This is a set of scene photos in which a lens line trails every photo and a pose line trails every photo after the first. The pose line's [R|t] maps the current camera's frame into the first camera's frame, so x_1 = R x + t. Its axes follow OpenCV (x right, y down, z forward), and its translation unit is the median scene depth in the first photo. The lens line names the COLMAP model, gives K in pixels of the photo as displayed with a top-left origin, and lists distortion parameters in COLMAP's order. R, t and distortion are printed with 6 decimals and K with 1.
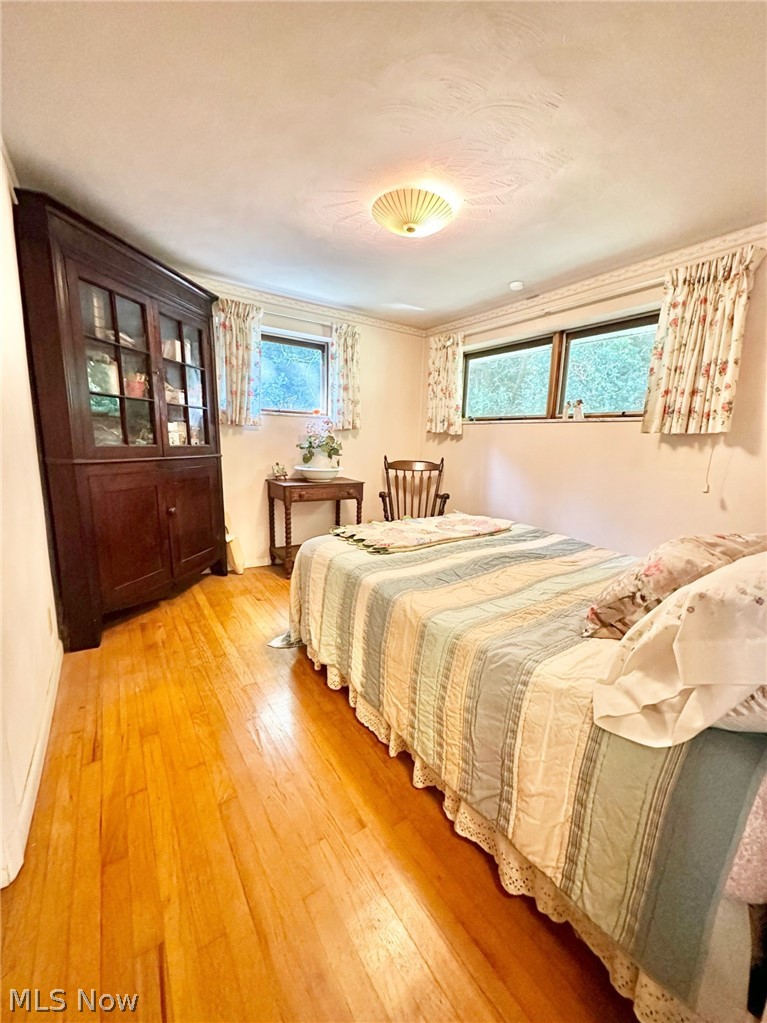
lens RADIAL K [[407.4, 0, 383.5], [0, 407.4, 511.5], [0, 0, 1]] dist [-0.002879, 0.000350]
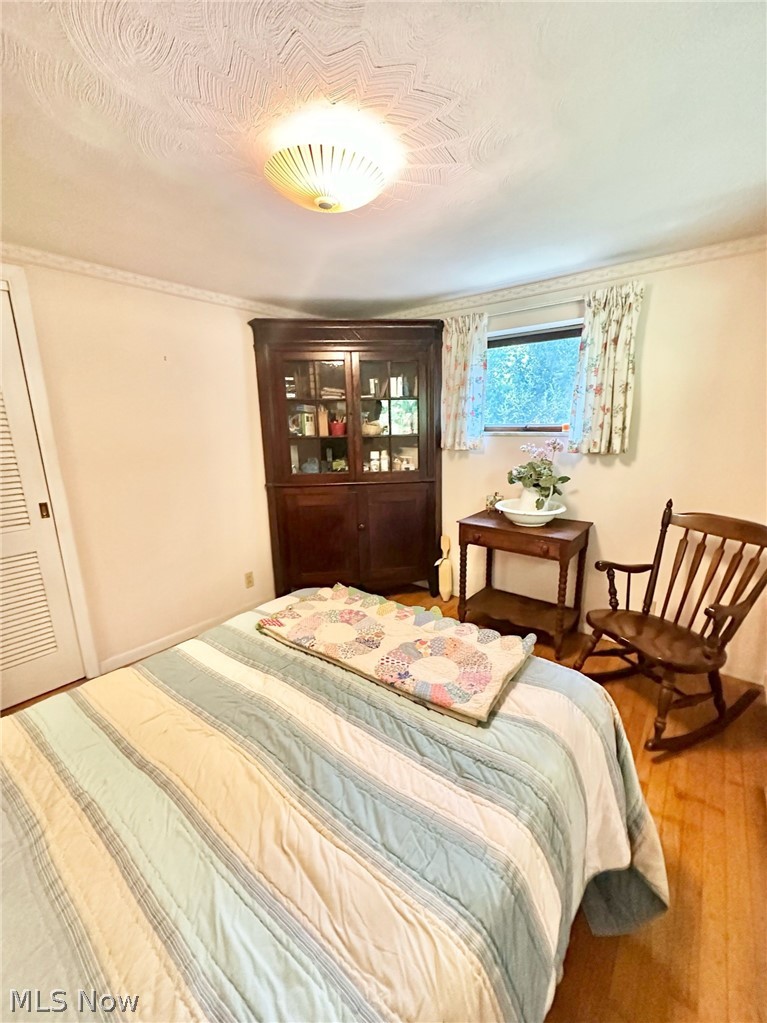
lens RADIAL K [[407.4, 0, 383.5], [0, 407.4, 511.5], [0, 0, 1]] dist [-0.002879, 0.000350]
pose [[0.308443, 0.163110, -0.937154, 0.478842], [-0.138491, 0.982392, 0.125402, -0.162467], [0.941107, 0.091108, 0.325601, 0.538692]]
